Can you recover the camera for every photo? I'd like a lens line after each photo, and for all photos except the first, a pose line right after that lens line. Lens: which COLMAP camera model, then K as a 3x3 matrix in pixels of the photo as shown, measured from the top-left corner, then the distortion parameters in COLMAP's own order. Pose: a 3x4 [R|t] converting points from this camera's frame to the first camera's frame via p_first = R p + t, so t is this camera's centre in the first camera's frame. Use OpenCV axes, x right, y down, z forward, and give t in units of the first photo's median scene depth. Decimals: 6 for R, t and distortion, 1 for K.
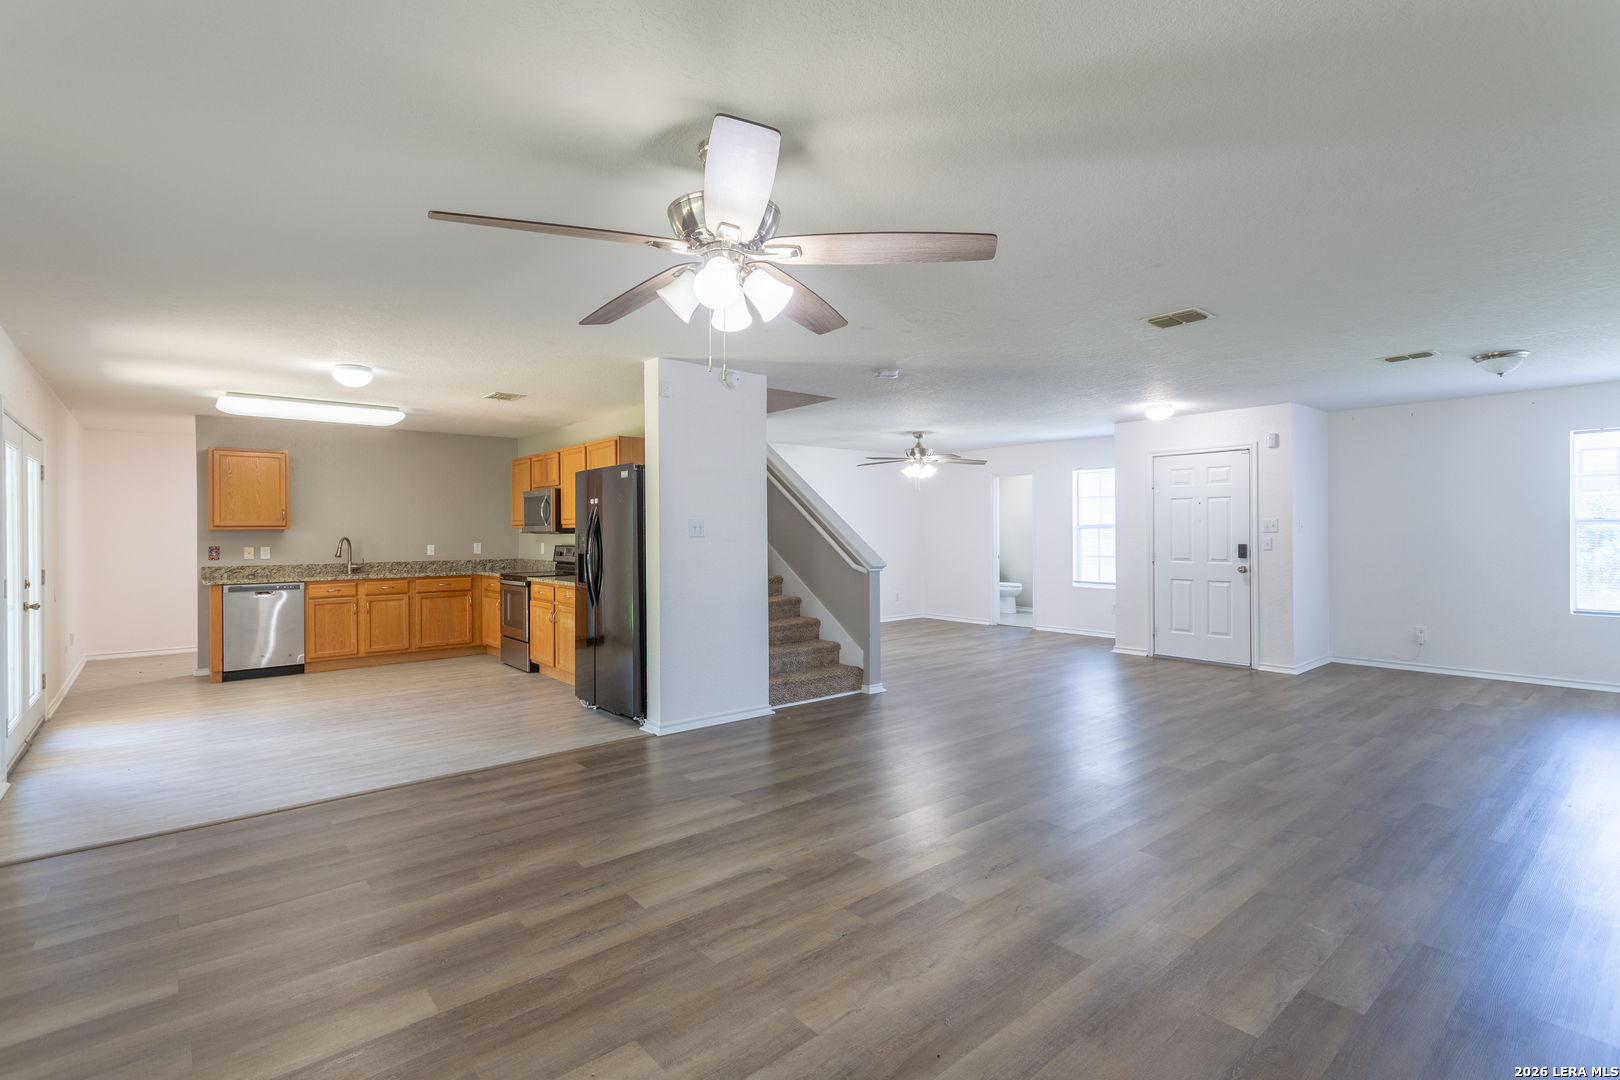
lens RADIAL K [[758.0, 0, 805.3], [0, 758.0, 533.9], [0, 0, 1]] dist [0.001840, 0.002587]
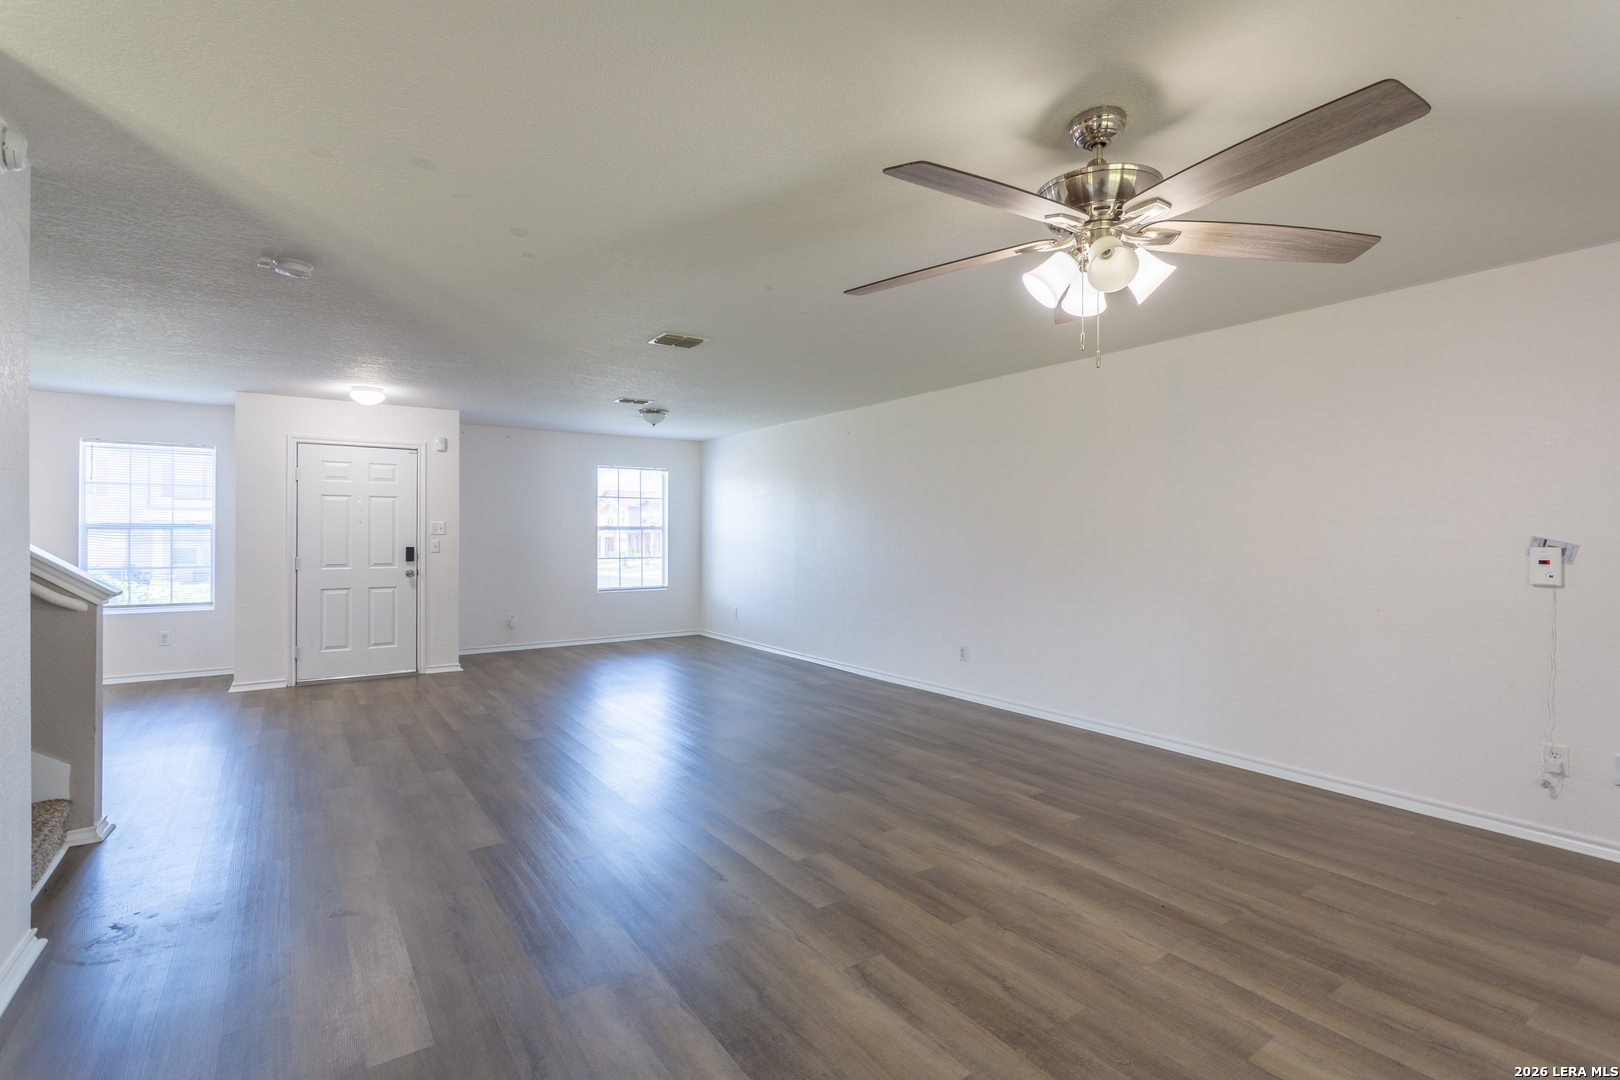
lens RADIAL K [[758.0, 0, 815.3], [0, 758.0, 534.6], [0, 0, 1]] dist [0.001840, 0.002587]
pose [[0.092536, 0.005213, 0.995696, -0.347553], [0.000398, 0.999986, -0.005273, 0.003164], [-0.995709, 0.000884, 0.092533, 0.410258]]
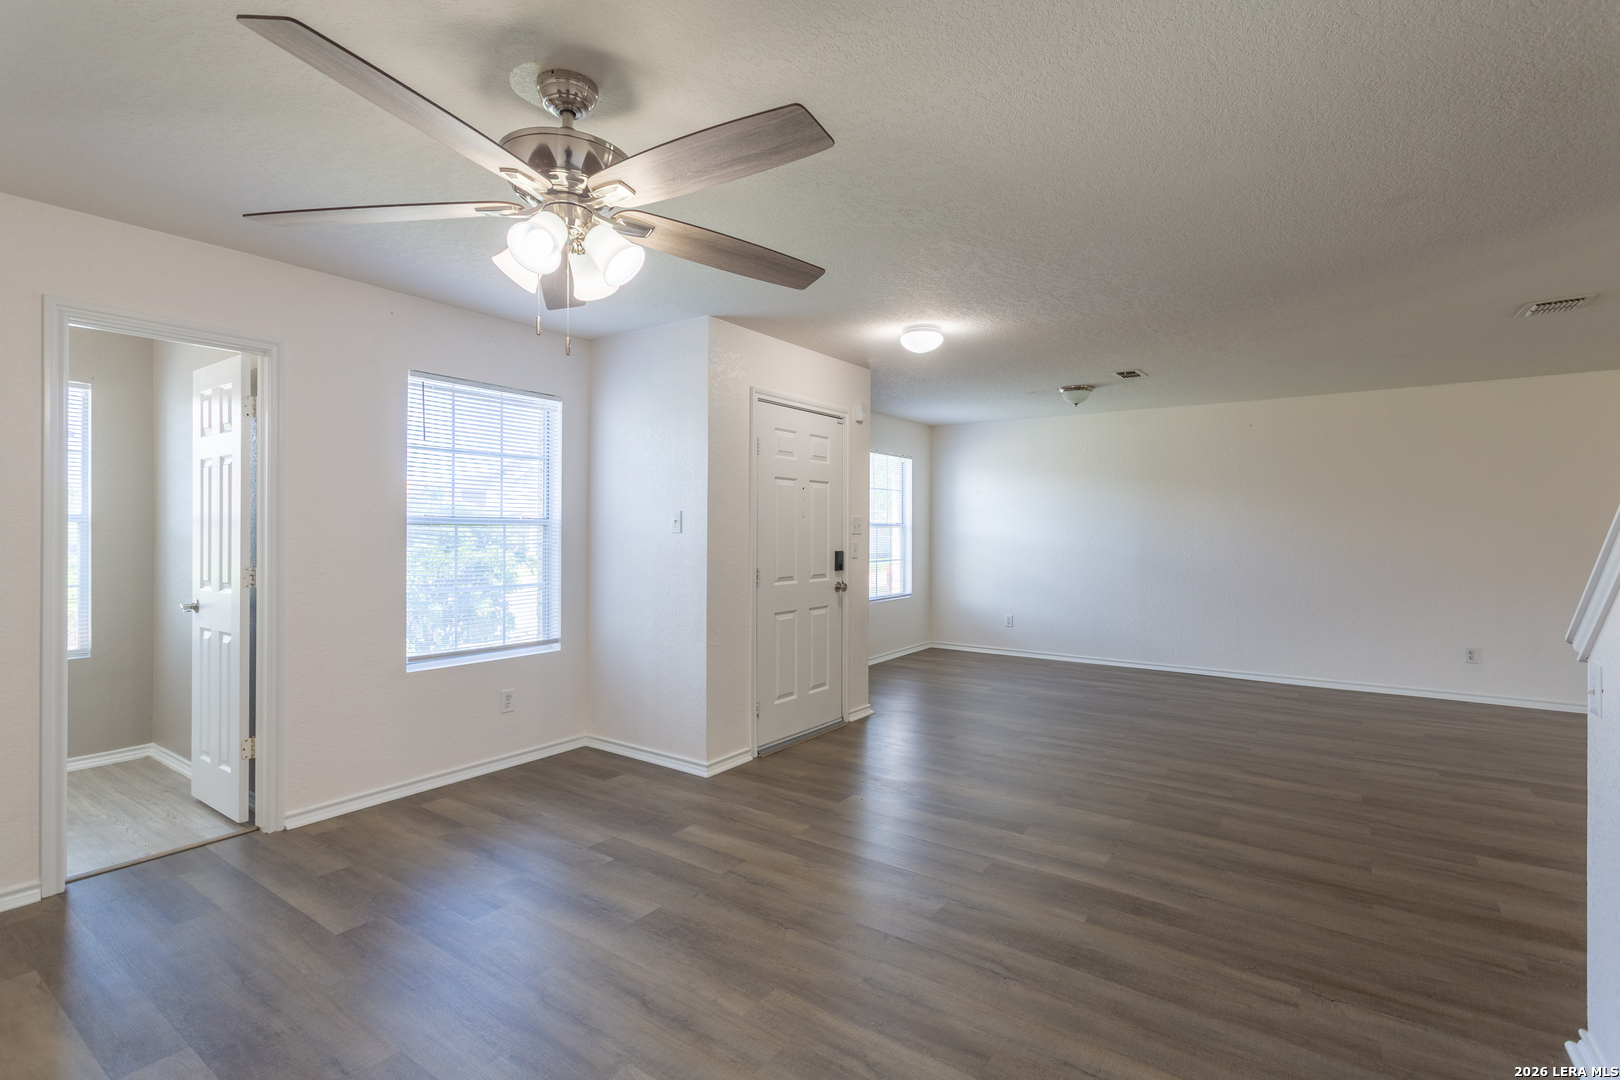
lens RADIAL K [[758.0, 0, 814.2], [0, 758.0, 531.3], [0, 0, 1]] dist [0.001840, 0.002587]
pose [[-0.258407, 0.003191, 0.966031, -0.105818], [0.000490, 0.999995, -0.003172, -0.002823], [-0.966036, -0.000347, -0.258408, 1.244099]]
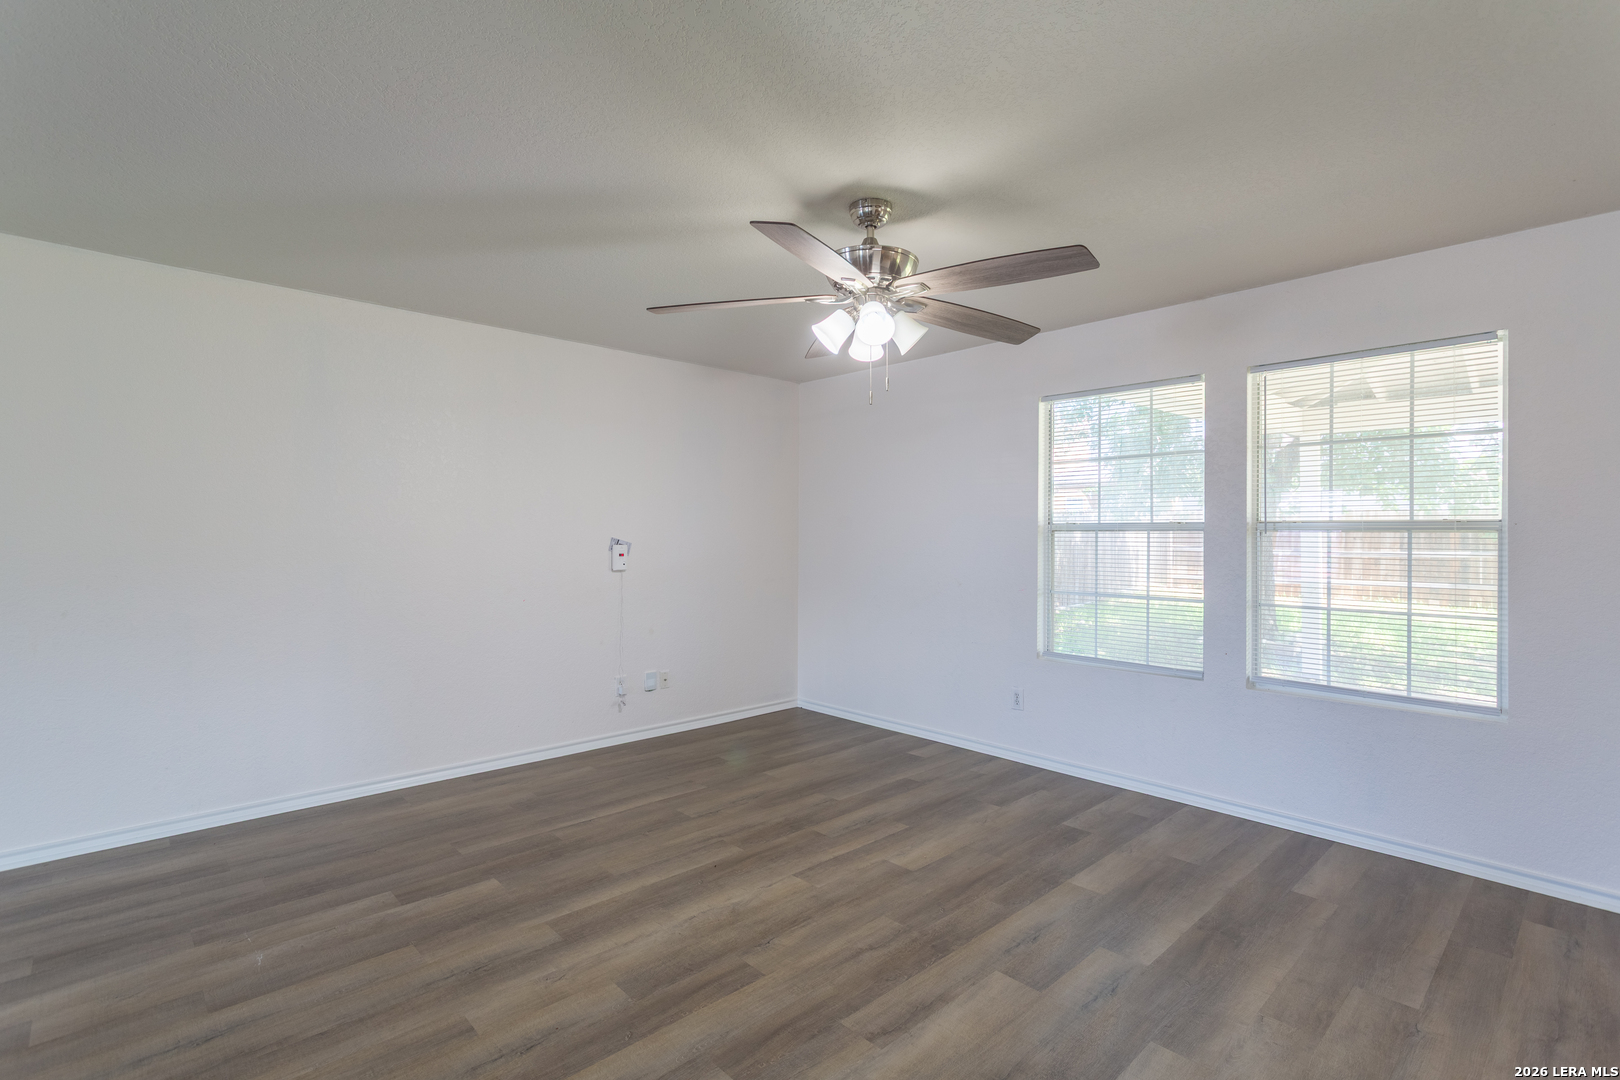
lens RADIAL K [[758.0, 0, 804.3], [0, 758.0, 534.4], [0, 0, 1]] dist [0.001840, 0.002587]
pose [[-0.998778, 0.003742, -0.049277, 0.017808], [0.003726, 0.999993, 0.000400, -0.000656], [0.049278, 0.000216, -0.998785, 0.703710]]
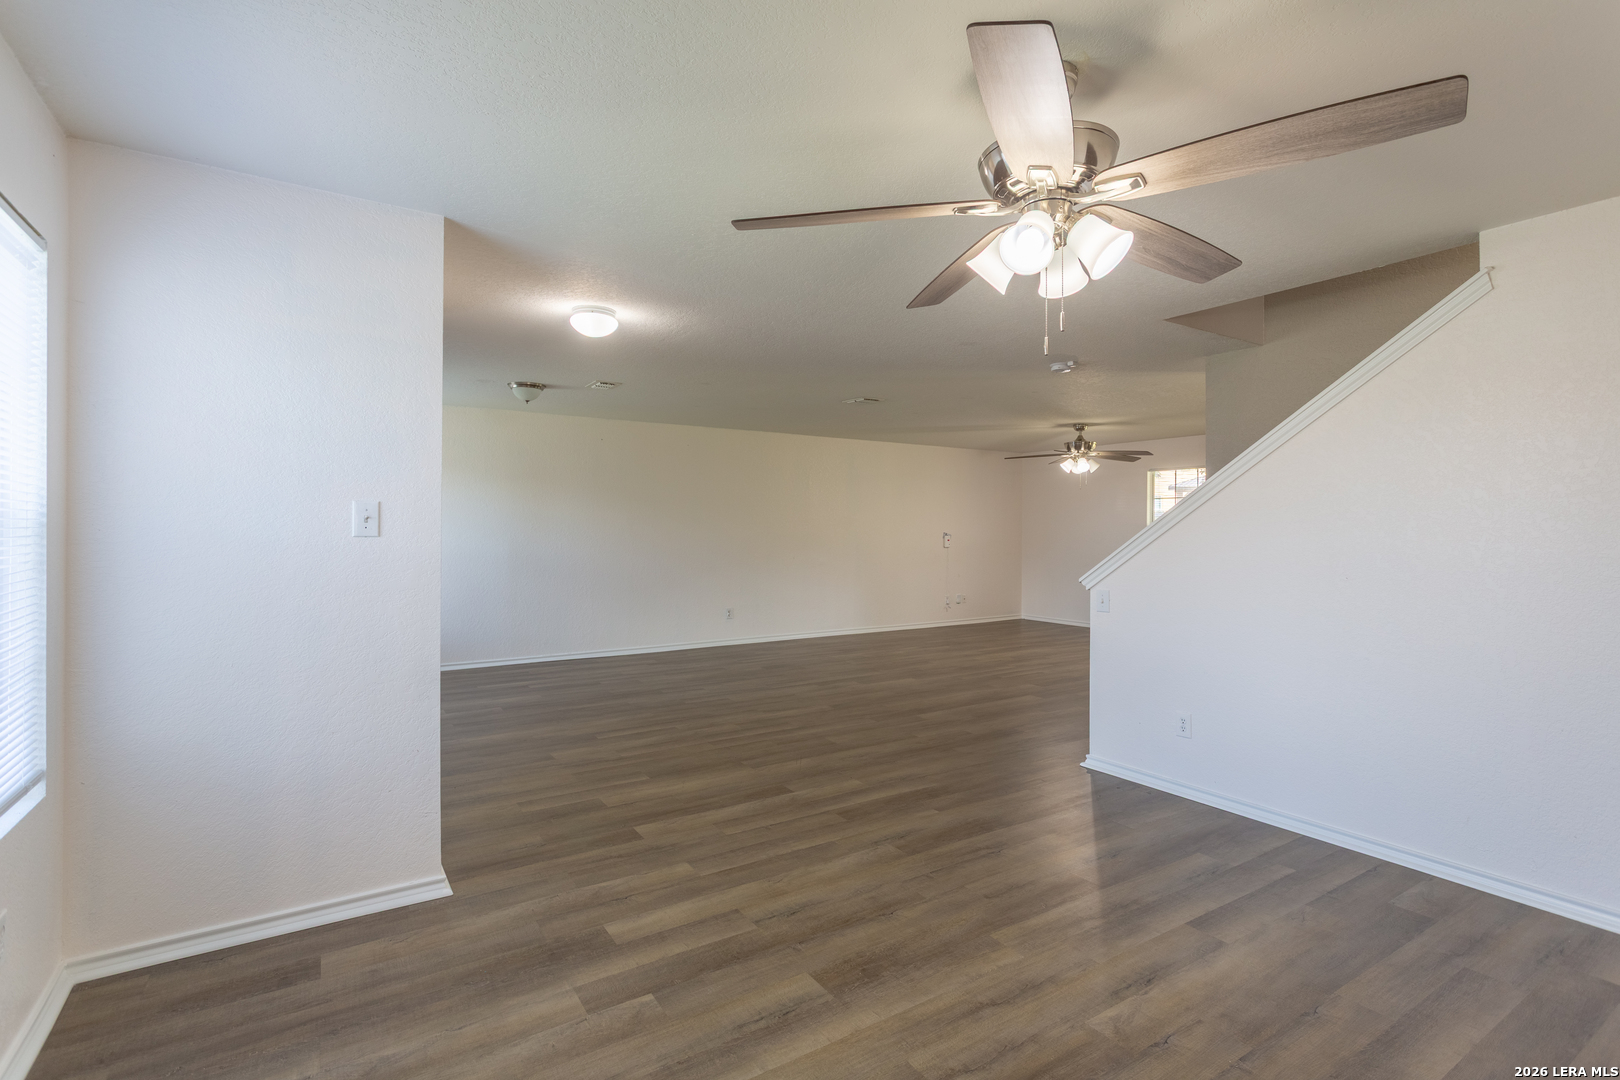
lens RADIAL K [[758.0, 0, 806.9], [0, 758.0, 530.4], [0, 0, 1]] dist [0.001840, 0.002587]
pose [[-0.992457, 0.003038, 0.122555, 0.241737], [0.003408, 0.999990, 0.002812, -0.006871], [-0.122545, 0.003208, -0.992458, 1.542214]]
